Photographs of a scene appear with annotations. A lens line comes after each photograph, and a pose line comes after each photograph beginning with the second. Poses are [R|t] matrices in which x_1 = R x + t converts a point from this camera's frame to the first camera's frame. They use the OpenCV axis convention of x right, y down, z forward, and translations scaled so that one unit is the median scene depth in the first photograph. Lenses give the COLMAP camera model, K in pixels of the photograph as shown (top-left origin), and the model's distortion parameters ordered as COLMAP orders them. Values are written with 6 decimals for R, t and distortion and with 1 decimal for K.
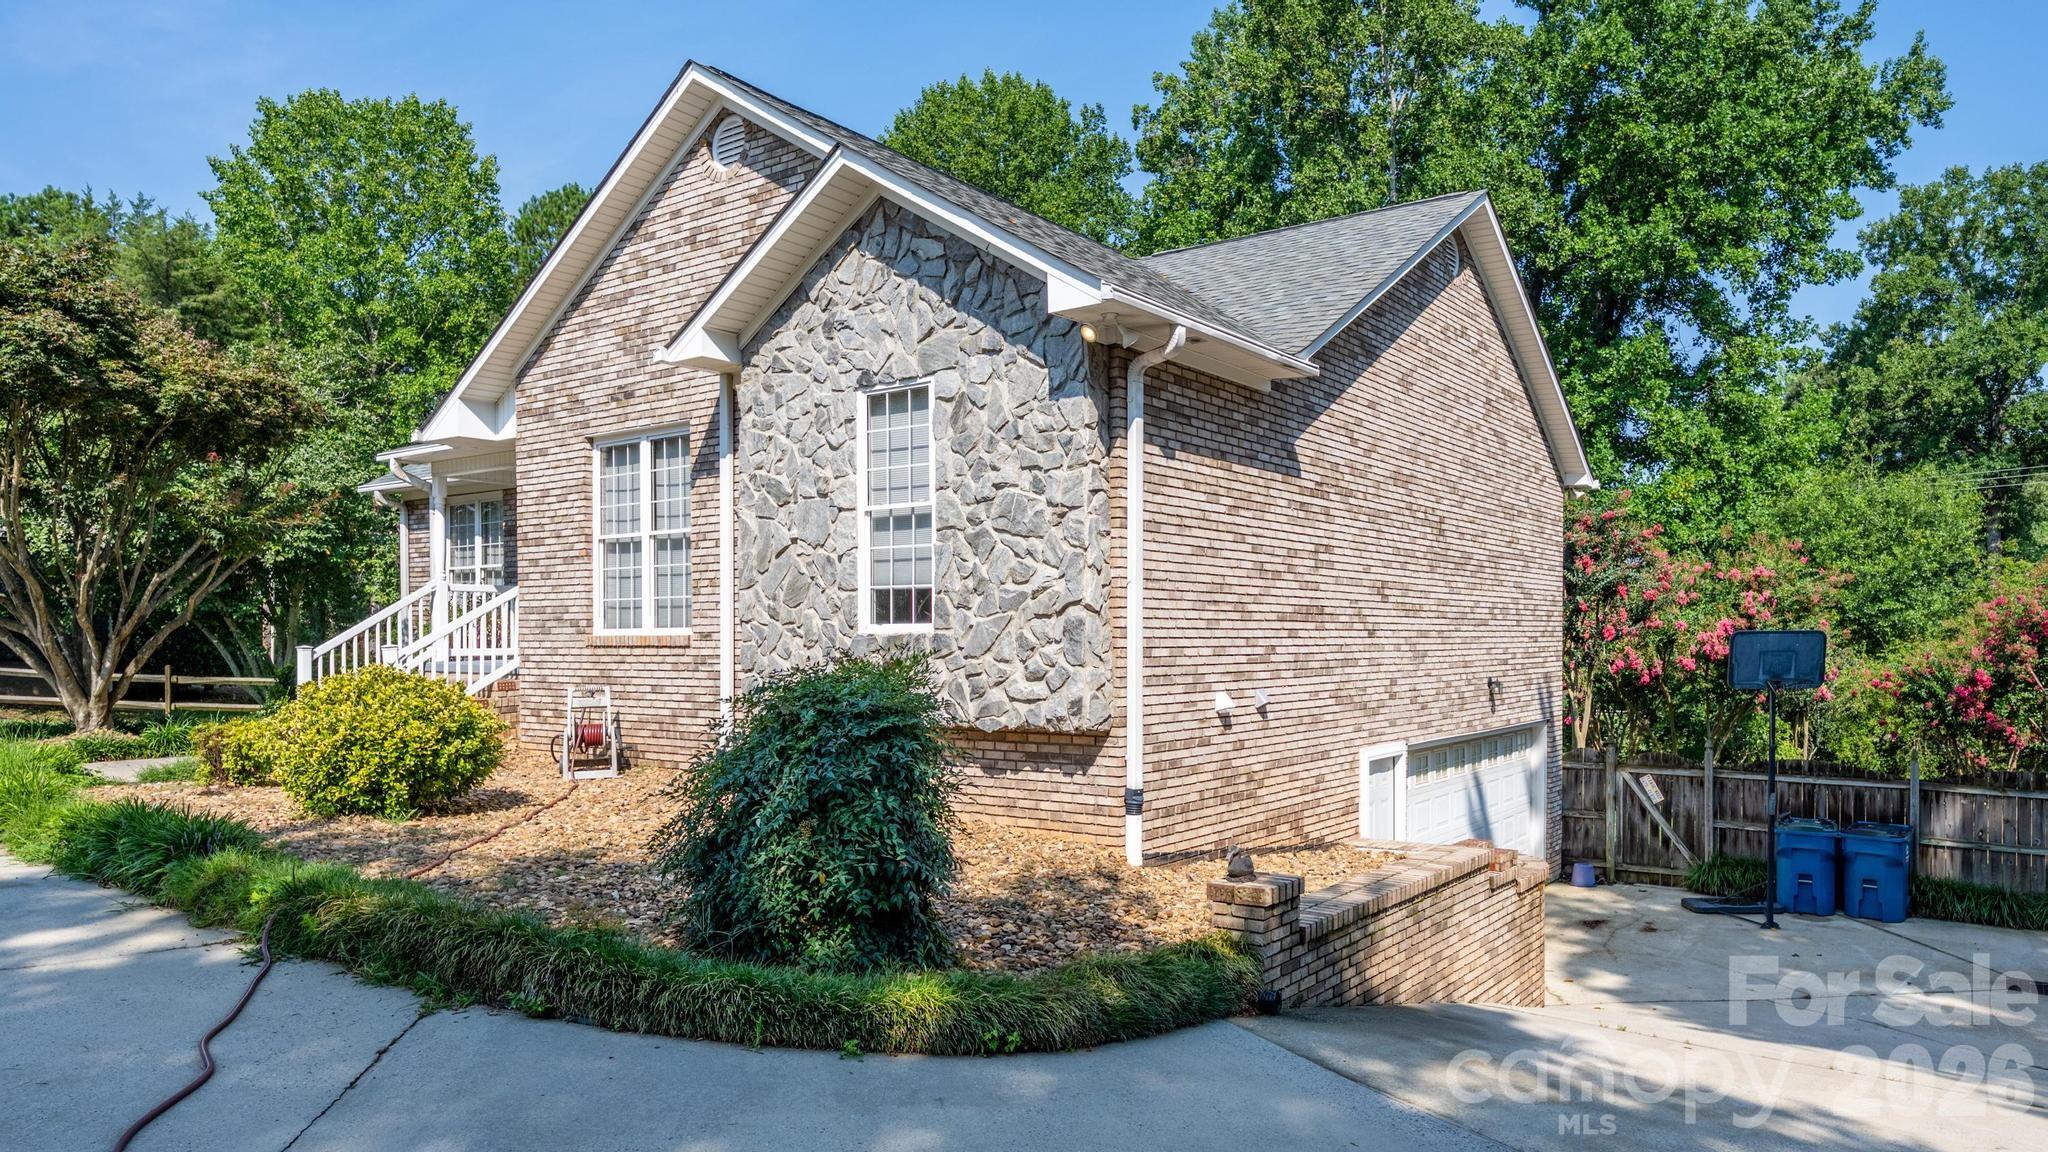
lens RADIAL K [[1169.1, 0, 1024.3], [0, 1169.1, 587.5], [0, 0, 1]] dist [-0.000402, -0.006594]
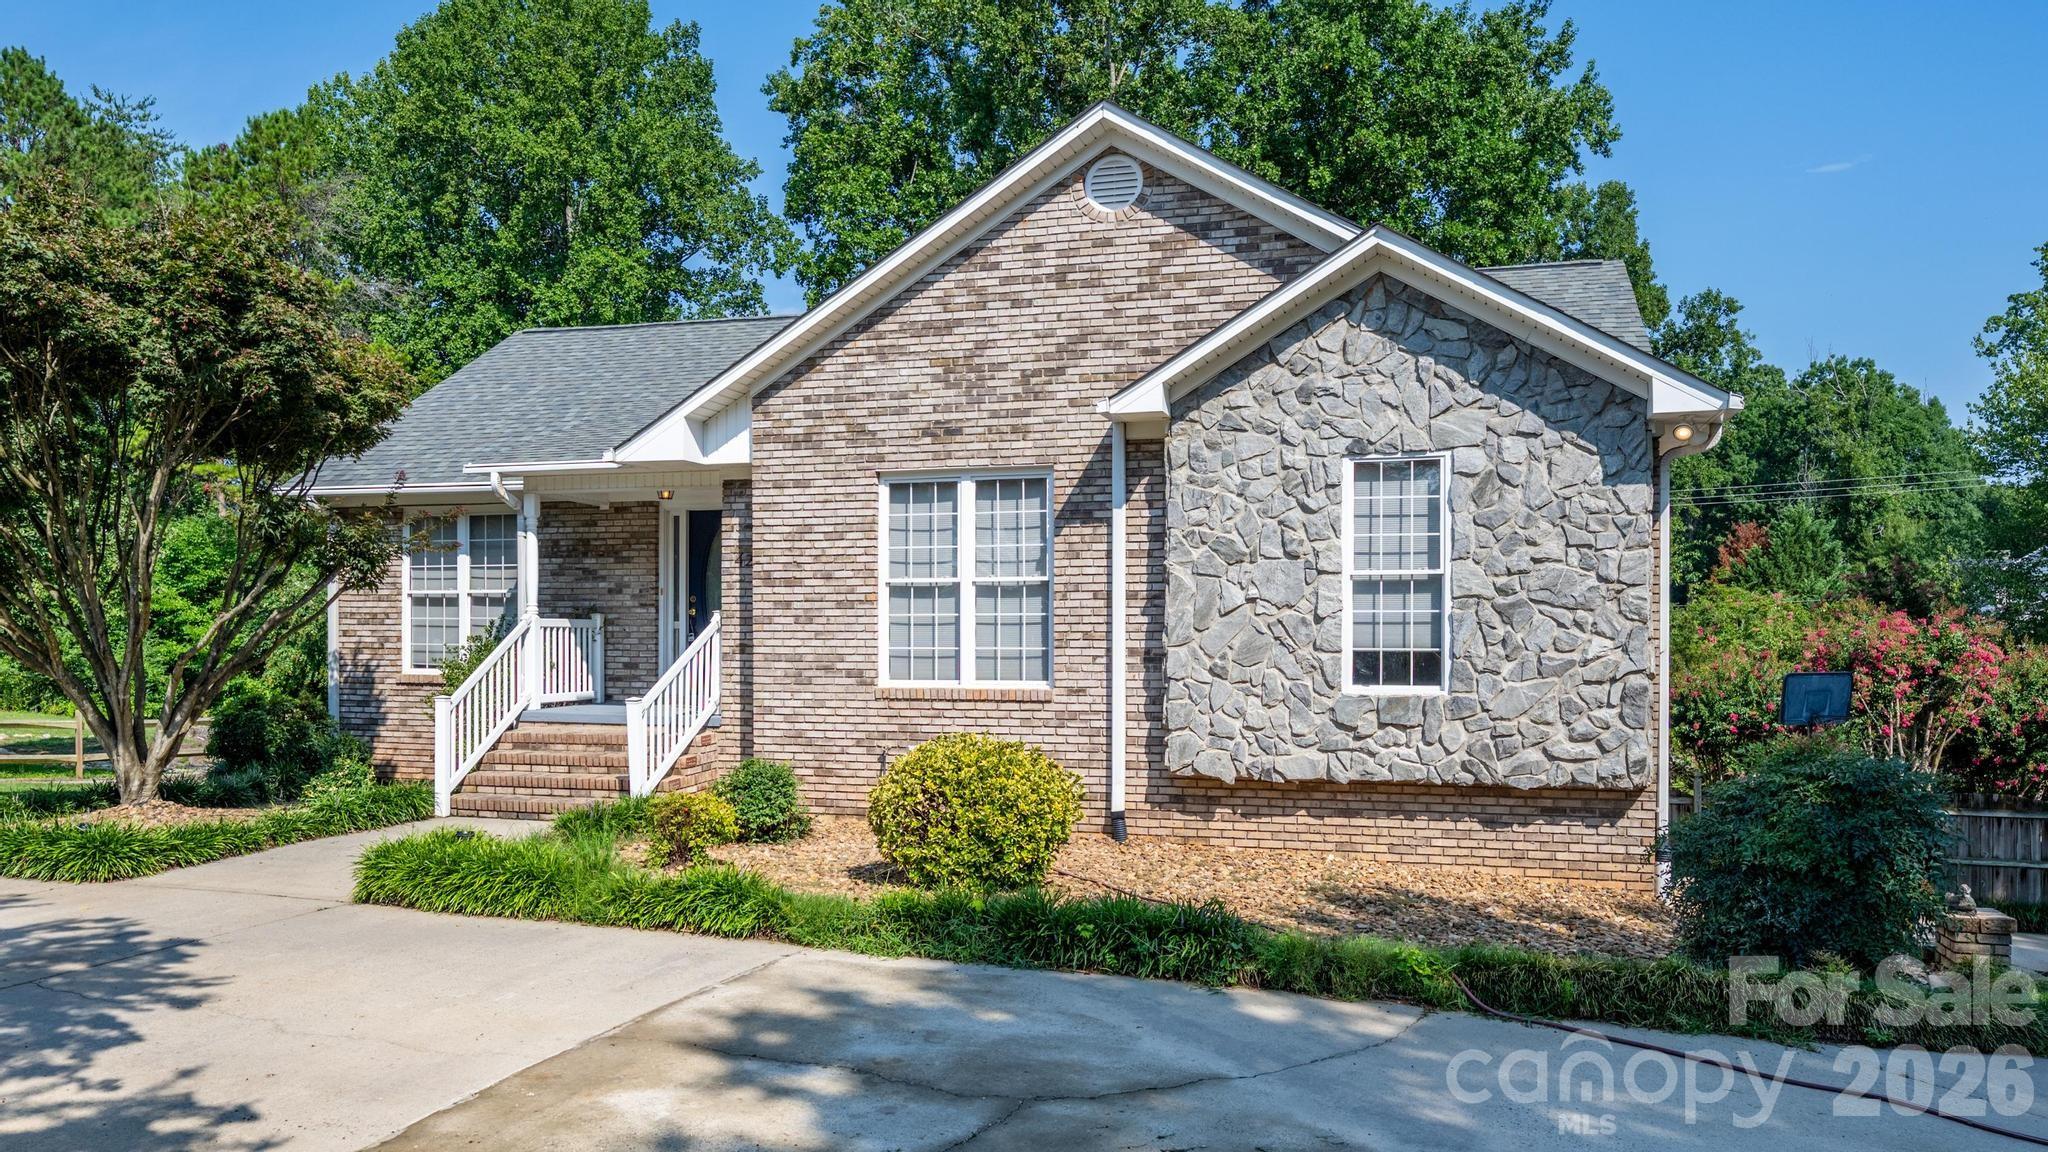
lens RADIAL K [[1322.4, 0, 1018.6], [0, 1322.4, 595.1], [0, 0, 1]] dist [-0.002574, -0.000264]
pose [[0.967586, 0.012626, 0.252227, -0.653219], [-0.012987, 0.999916, -0.000237, -0.040087], [-0.252208, -0.003046, 0.967668, -0.046917]]
